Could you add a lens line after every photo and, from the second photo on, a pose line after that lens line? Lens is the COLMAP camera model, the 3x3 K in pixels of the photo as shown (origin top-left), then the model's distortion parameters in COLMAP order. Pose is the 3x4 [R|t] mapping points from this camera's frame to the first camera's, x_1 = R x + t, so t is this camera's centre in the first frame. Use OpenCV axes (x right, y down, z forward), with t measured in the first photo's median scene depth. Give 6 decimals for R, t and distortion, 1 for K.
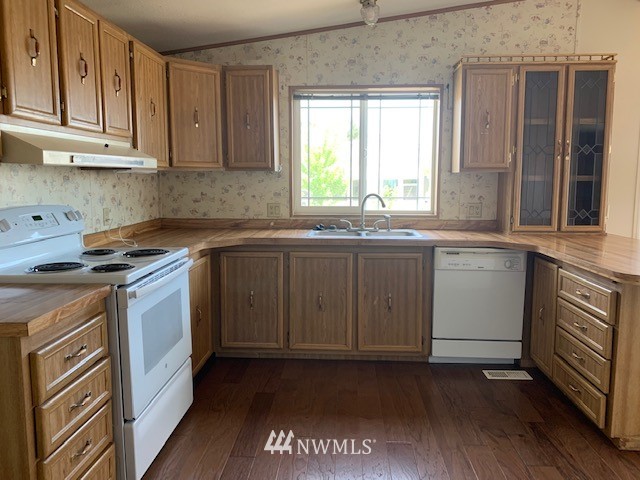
lens RADIAL K [[494.7, 0, 319.3], [0, 494.7, 236.4], [0, 0, 1]] dist [0.007638, 0.008970]
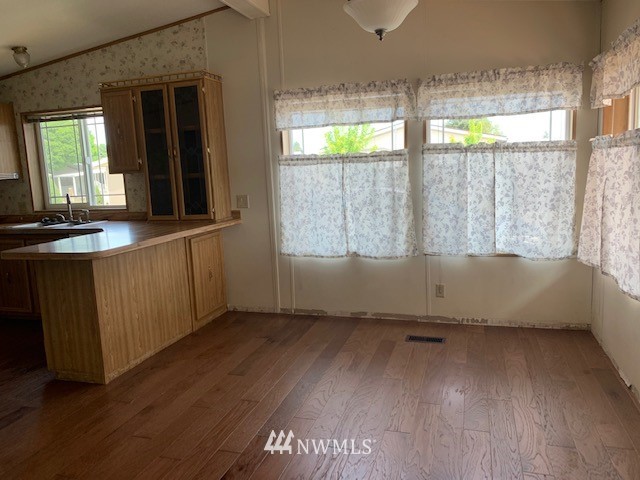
lens RADIAL K [[494.7, 0, 319.3], [0, 494.7, 236.4], [0, 0, 1]] dist [0.007638, 0.008970]
pose [[0.967502, -0.015228, -0.252403, 1.061152], [0.022413, 0.999421, 0.025616, 0.006354], [0.251867, -0.030441, 0.967283, -0.085807]]
